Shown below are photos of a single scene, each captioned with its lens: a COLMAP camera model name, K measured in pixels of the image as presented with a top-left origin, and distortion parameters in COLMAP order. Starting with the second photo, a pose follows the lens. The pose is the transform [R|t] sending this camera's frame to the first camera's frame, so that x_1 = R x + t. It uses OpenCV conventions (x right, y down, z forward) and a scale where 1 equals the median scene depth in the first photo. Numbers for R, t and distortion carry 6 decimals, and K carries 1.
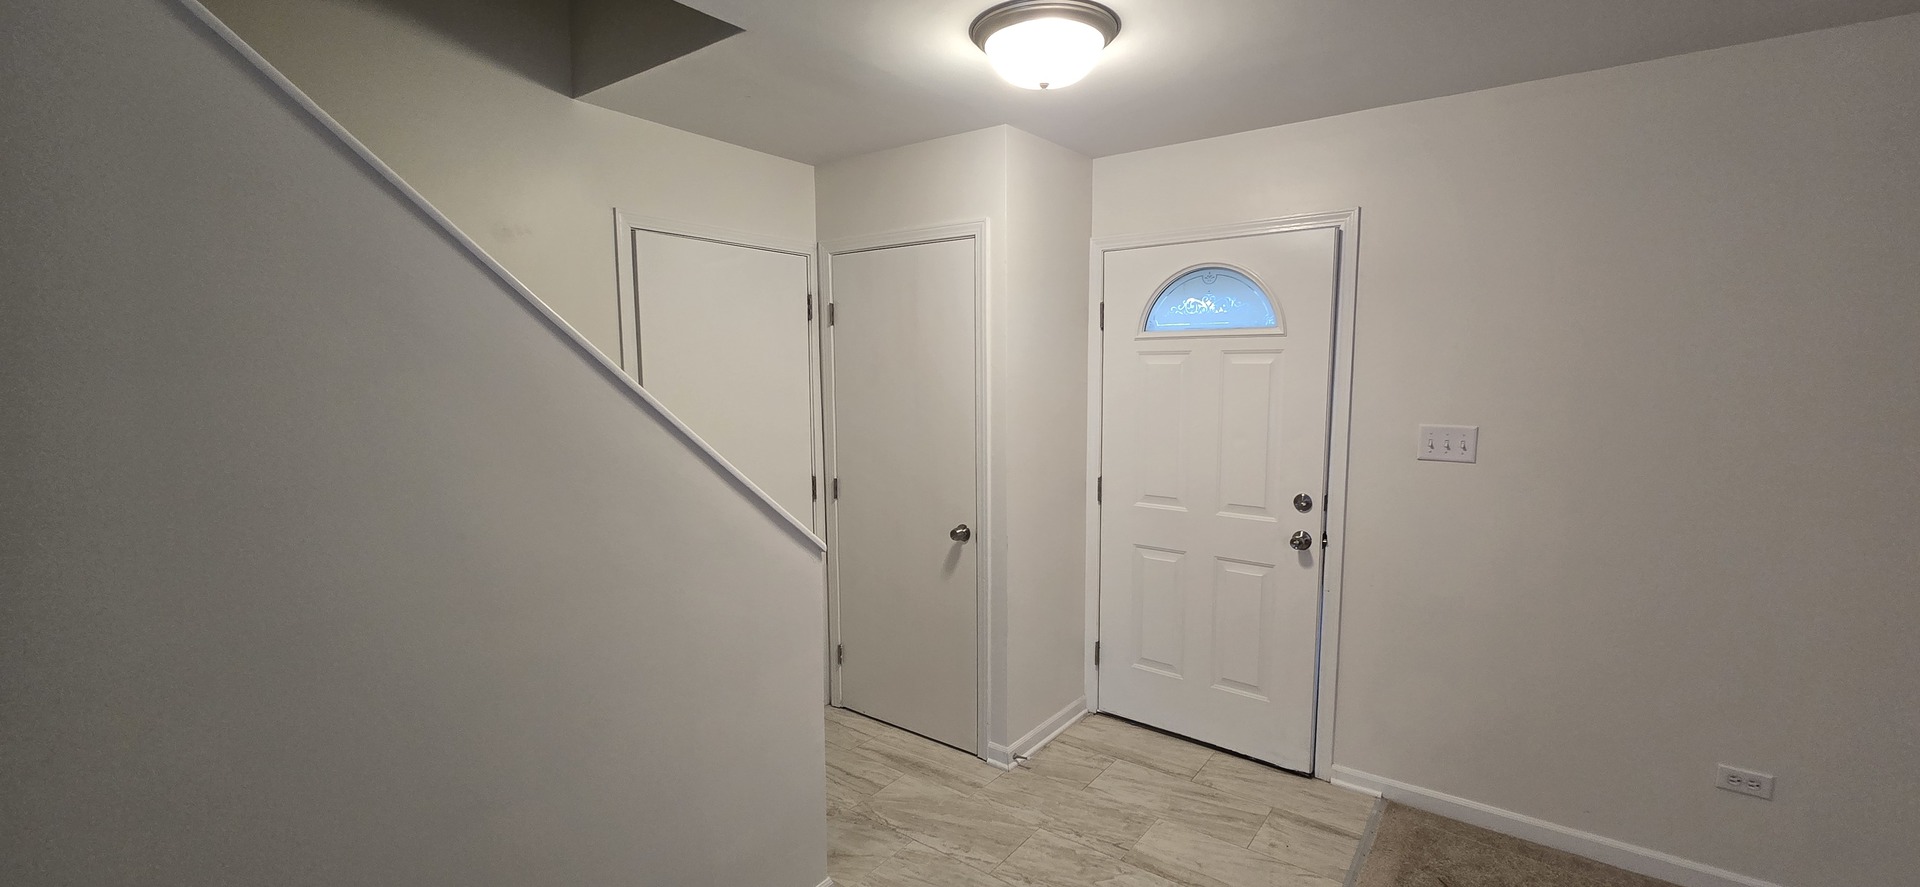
lens RADIAL K [[781.3, 0, 978.8], [0, 781.3, 451.6], [0, 0, 1]] dist [0.006656, 0.000655]
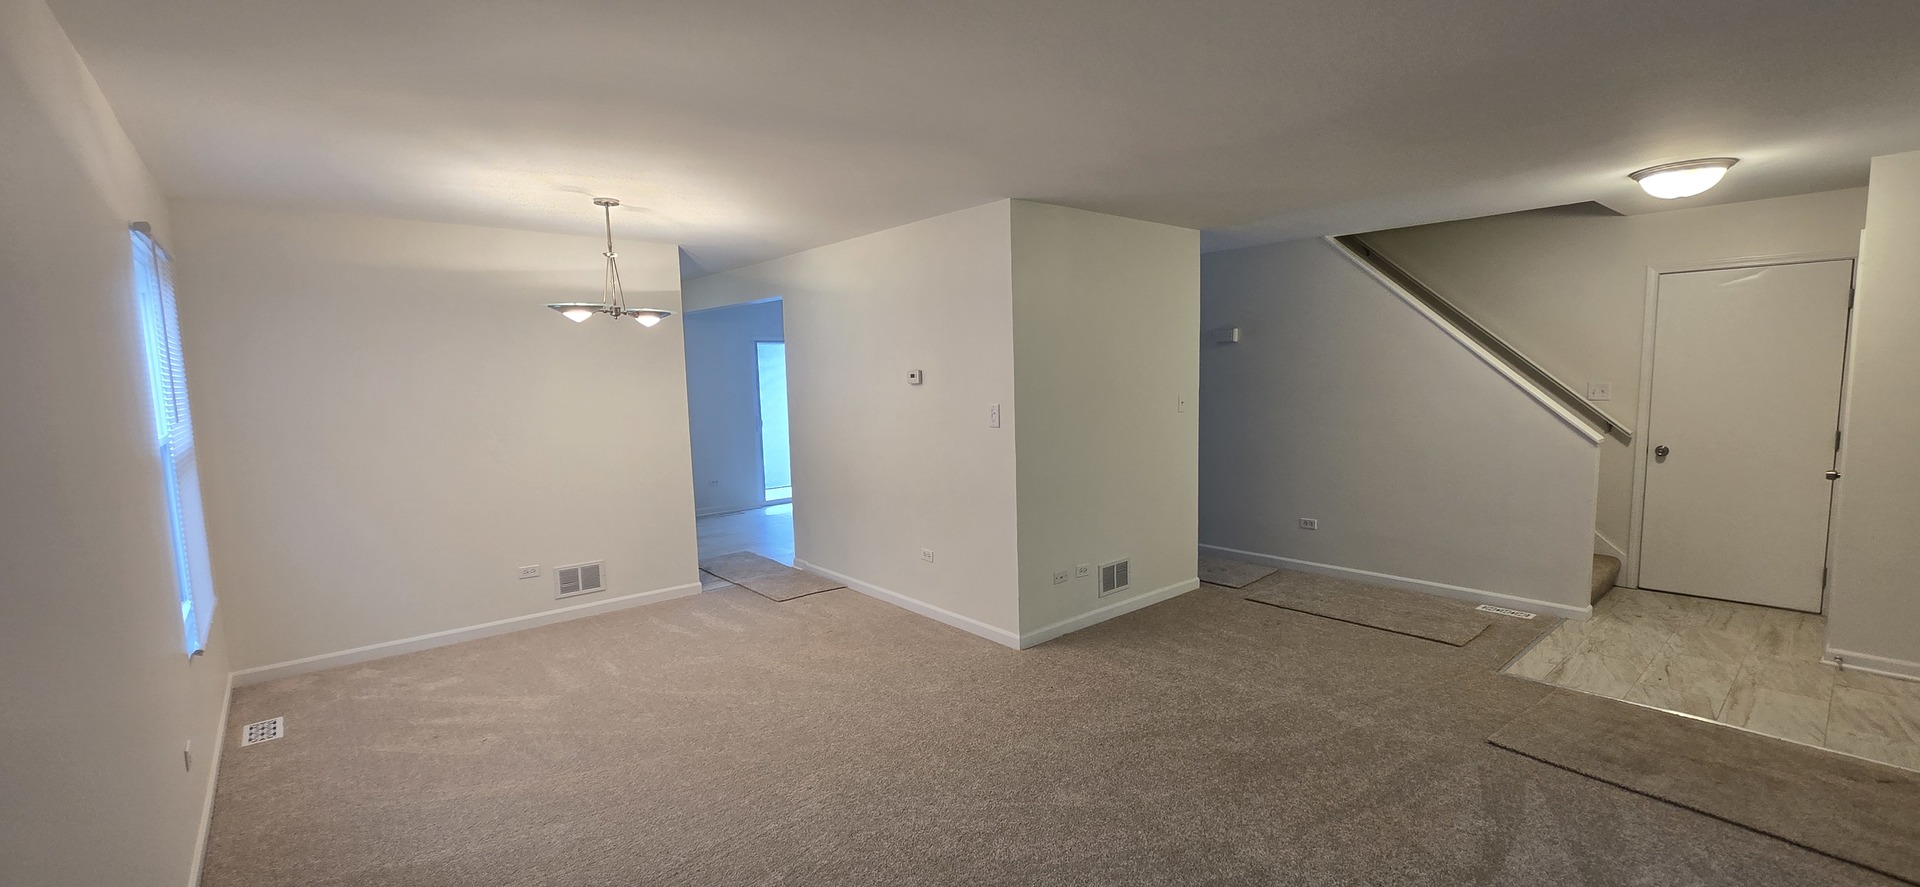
lens RADIAL K [[781.3, 0, 978.8], [0, 781.3, 451.6], [0, 0, 1]] dist [0.006656, 0.000655]
pose [[-0.219354, 0.106534, -0.969811, 1.718159], [-0.078207, 0.988902, 0.126320, 0.014344], [0.972506, 0.103555, -0.208588, -0.109371]]
